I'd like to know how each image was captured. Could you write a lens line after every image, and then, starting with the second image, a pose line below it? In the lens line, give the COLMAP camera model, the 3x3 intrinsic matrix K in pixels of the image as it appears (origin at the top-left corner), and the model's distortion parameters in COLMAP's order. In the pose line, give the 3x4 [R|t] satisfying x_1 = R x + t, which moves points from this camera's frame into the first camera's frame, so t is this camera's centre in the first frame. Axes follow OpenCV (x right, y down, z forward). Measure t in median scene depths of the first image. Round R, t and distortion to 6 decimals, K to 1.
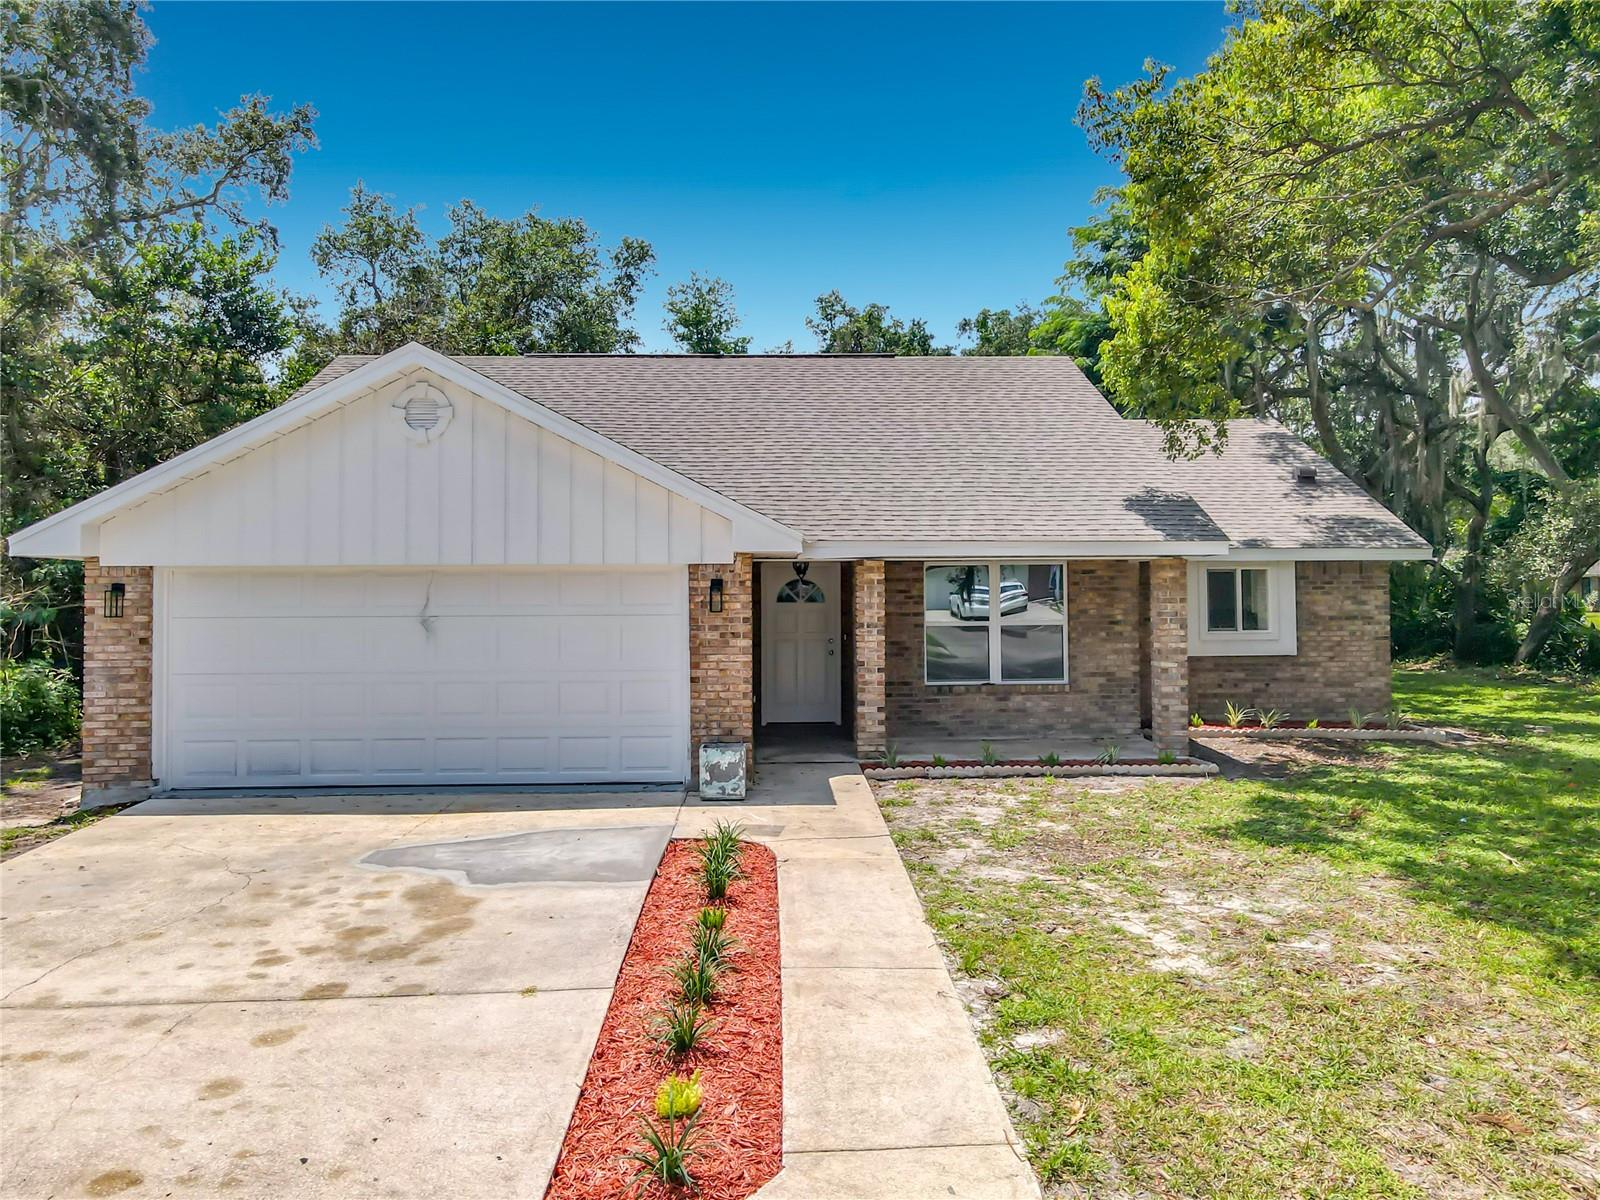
lens RADIAL K [[1201.1, 0, 817.8], [0, 1201.1, 554.9], [0, 0, 1]] dist [0.012981, 0.002238]
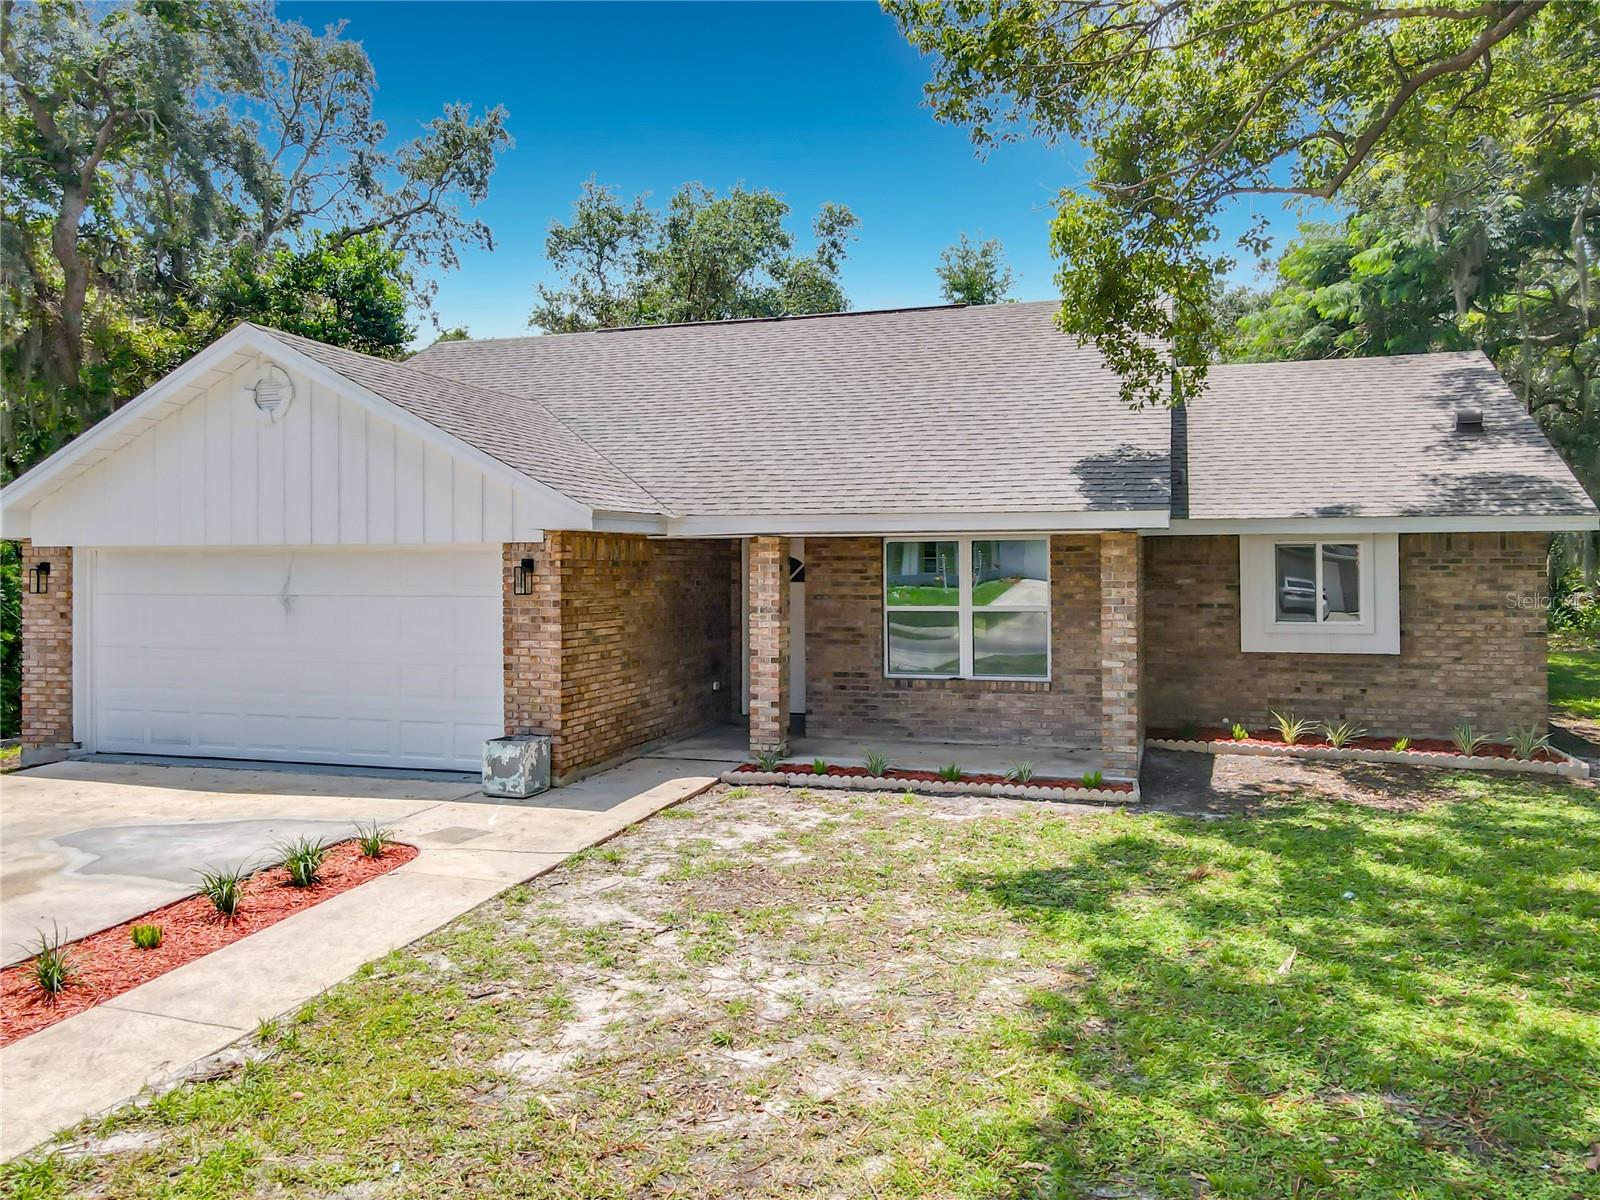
lens RADIAL K [[1201.1, 0, 817.8], [0, 1201.1, 554.9], [0, 0, 1]] dist [0.012981, 0.002238]
pose [[0.940454, -0.000404, -0.339920, 0.441056], [0.008201, 0.999735, 0.021501, -0.001048], [0.339822, -0.023009, 0.940208, 0.203358]]
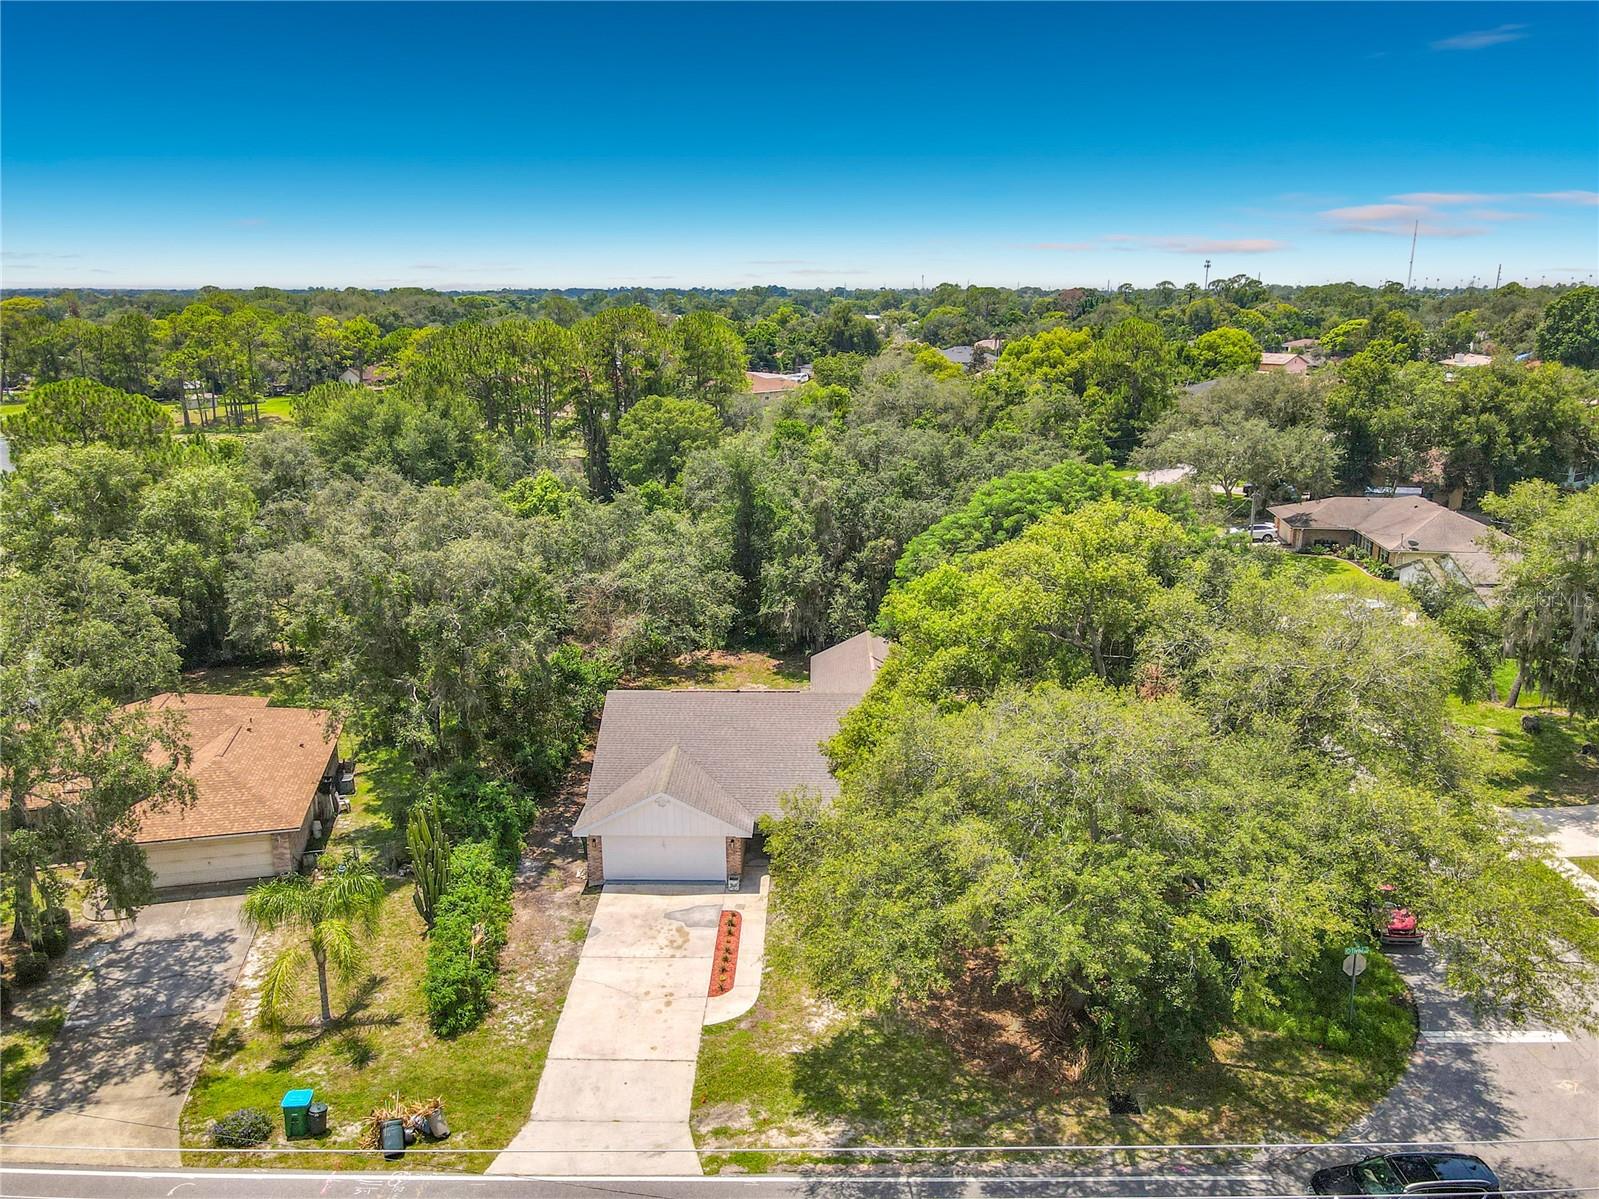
lens RADIAL K [[1178.1, 0, 821.8], [0, 1178.1, 602.2], [0, 0, 1]] dist [-0.009488, 0.053511]
pose [[0.998970, 0.021737, -0.039820, 0.373626], [-0.009674, 0.959620, 0.281133, -1.934887], [0.044323, -0.280459, 0.958842, -2.700613]]
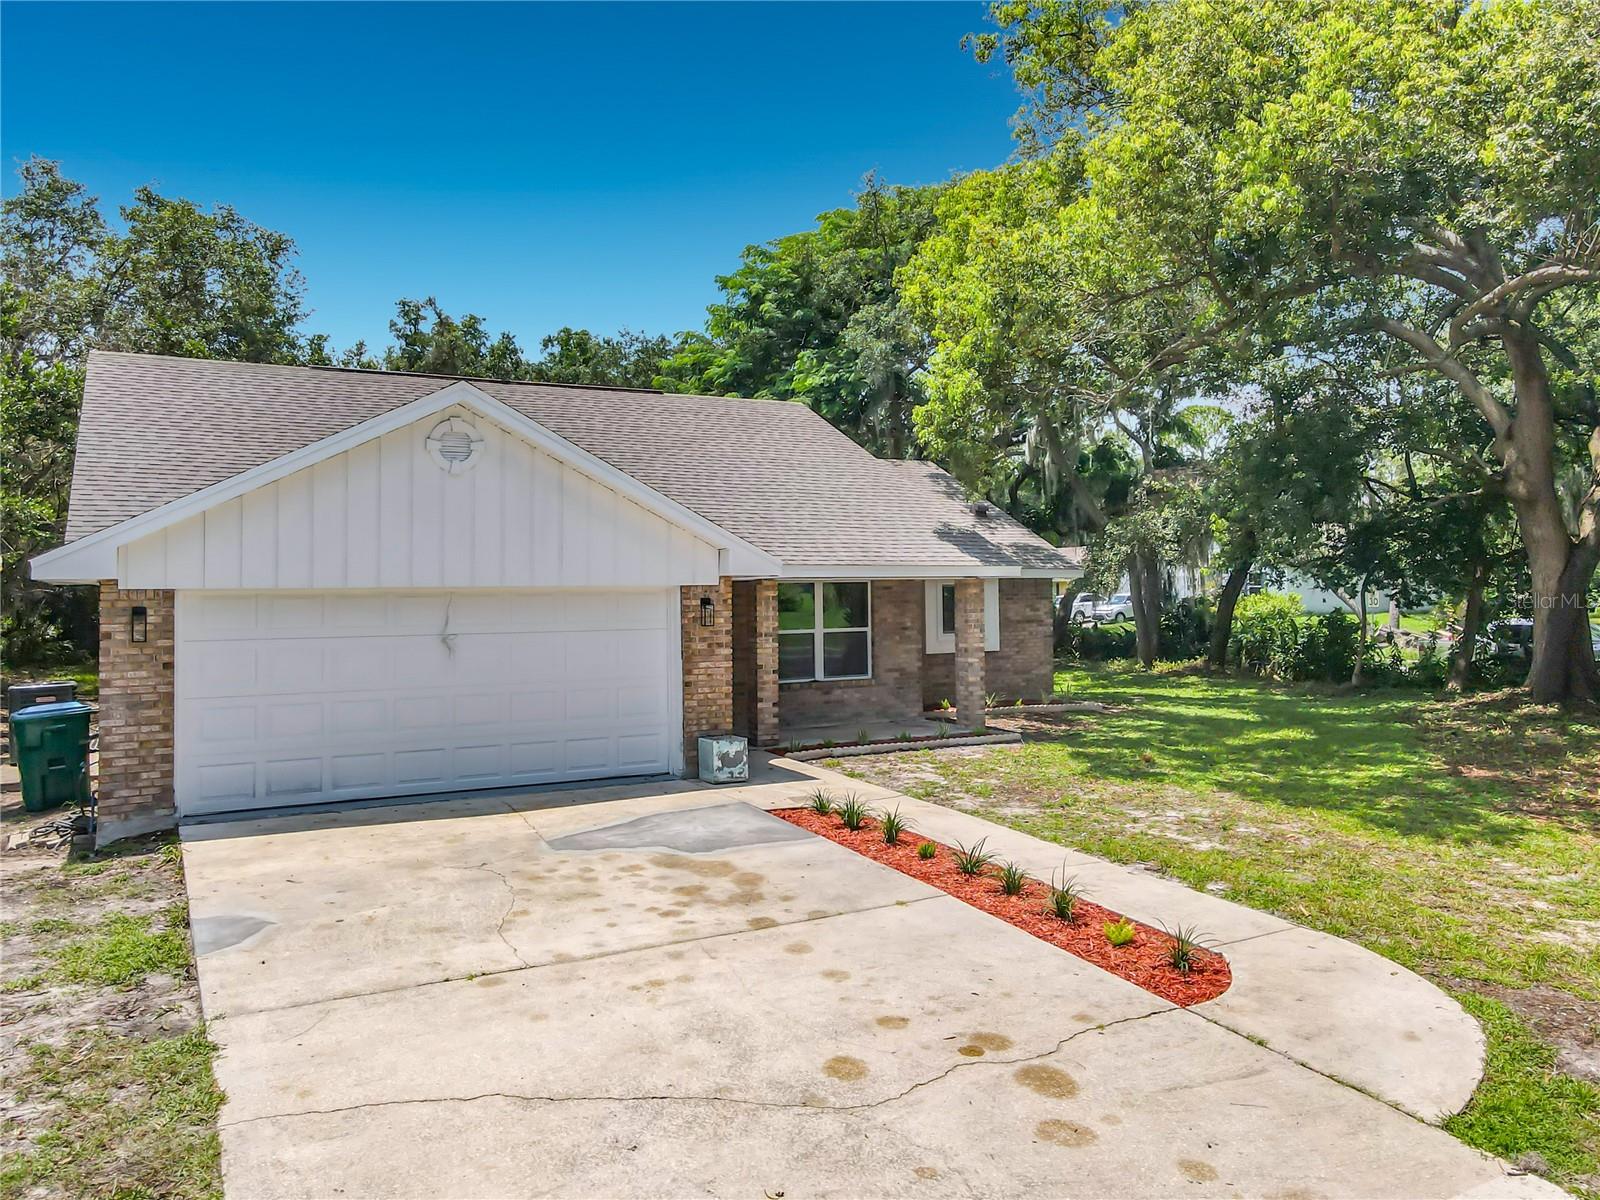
lens RADIAL K [[1201.1, 0, 817.8], [0, 1201.1, 554.9], [0, 0, 1]] dist [0.012981, 0.002238]
pose [[0.894537, 0.009549, 0.446893, -0.513072], [-0.008110, 0.999954, -0.005133, -0.017203], [-0.446921, 0.000968, 0.894573, -0.106941]]
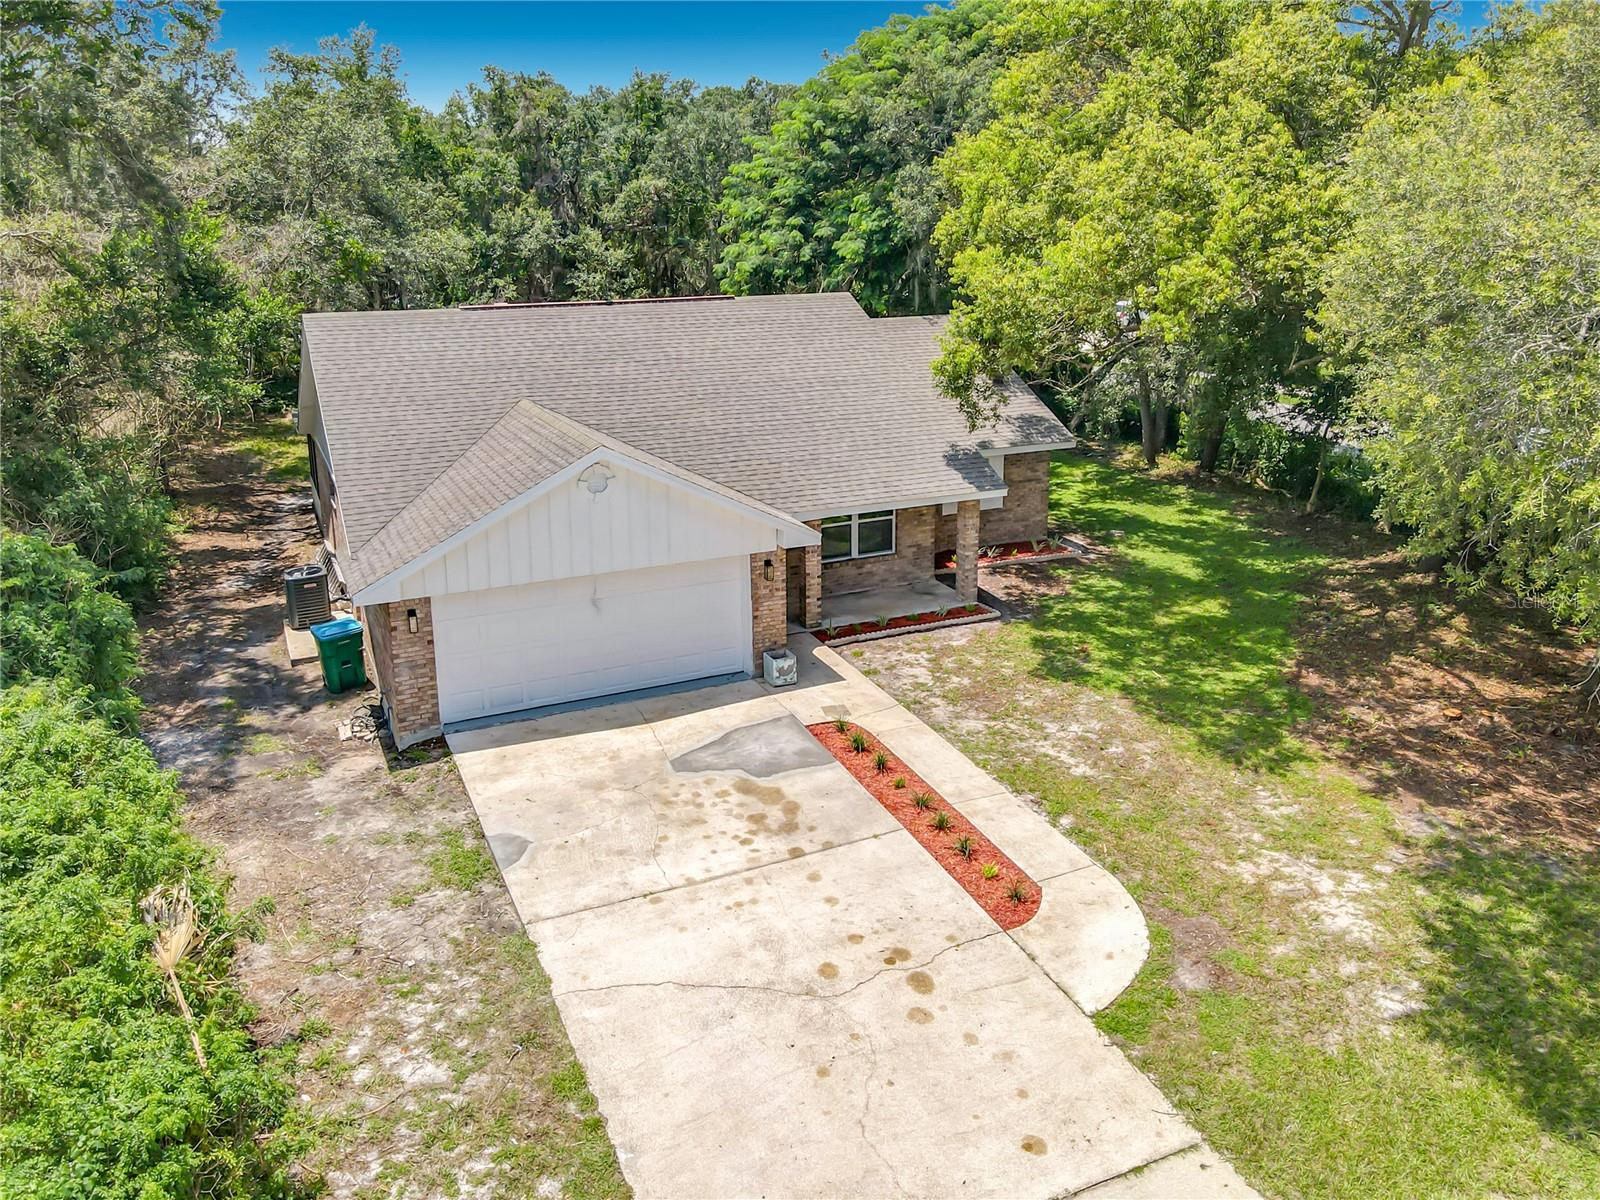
lens RADIAL K [[1236.5, 0, 819.7], [0, 1236.5, 470.8], [0, 0, 1]] dist [0.009921, 0.001497]
pose [[0.919515, -0.081424, 0.384529, -0.677344], [-0.013433, 0.971226, 0.237780, -0.518160], [-0.392825, -0.223808, 0.891963, -0.560308]]
